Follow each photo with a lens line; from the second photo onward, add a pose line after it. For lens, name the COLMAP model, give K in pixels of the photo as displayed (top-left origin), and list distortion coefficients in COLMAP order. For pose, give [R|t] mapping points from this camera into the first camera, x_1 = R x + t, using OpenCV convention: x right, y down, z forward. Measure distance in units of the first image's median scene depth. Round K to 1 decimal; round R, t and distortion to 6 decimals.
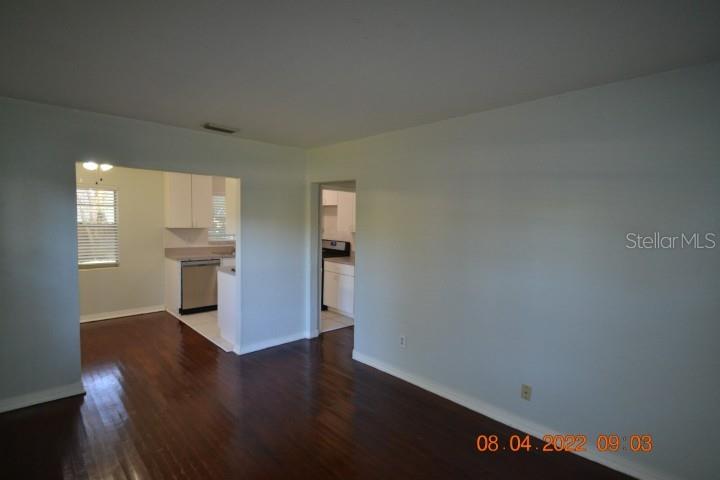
lens RADIAL K [[361.7, 0, 351.4], [0, 361.7, 239.2], [0, 0, 1]] dist [0.000787, -0.013548]
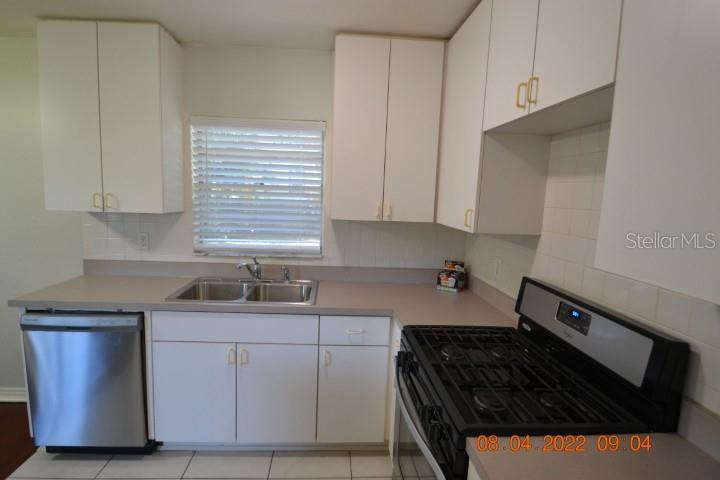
lens RADIAL K [[361.7, 0, 351.4], [0, 361.7, 239.2], [0, 0, 1]] dist [0.000787, -0.013548]
pose [[0.772843, 0.080925, -0.629416, -0.024030], [-0.049750, 0.996509, 0.067037, -0.037282], [0.632644, -0.020496, 0.774172, 0.811421]]
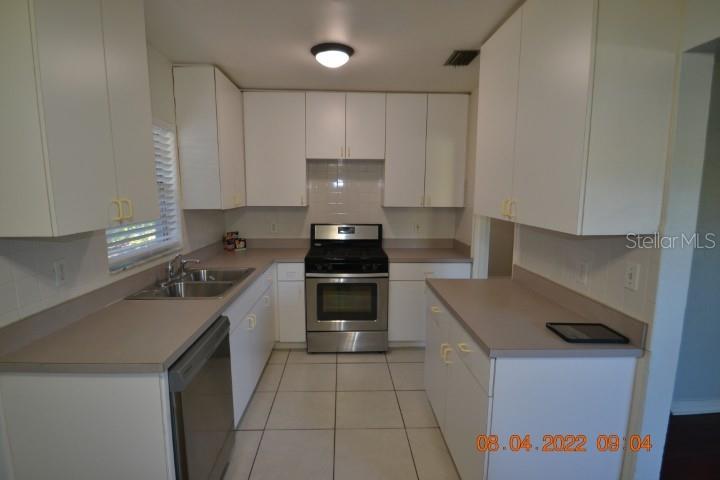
lens RADIAL K [[361.7, 0, 351.4], [0, 361.7, 239.2], [0, 0, 1]] dist [0.000787, -0.013548]
pose [[0.664803, -0.122264, 0.736946, -0.483191], [0.050325, 0.991604, 0.119115, -0.041097], [-0.745322, -0.042101, 0.665374, 0.652655]]
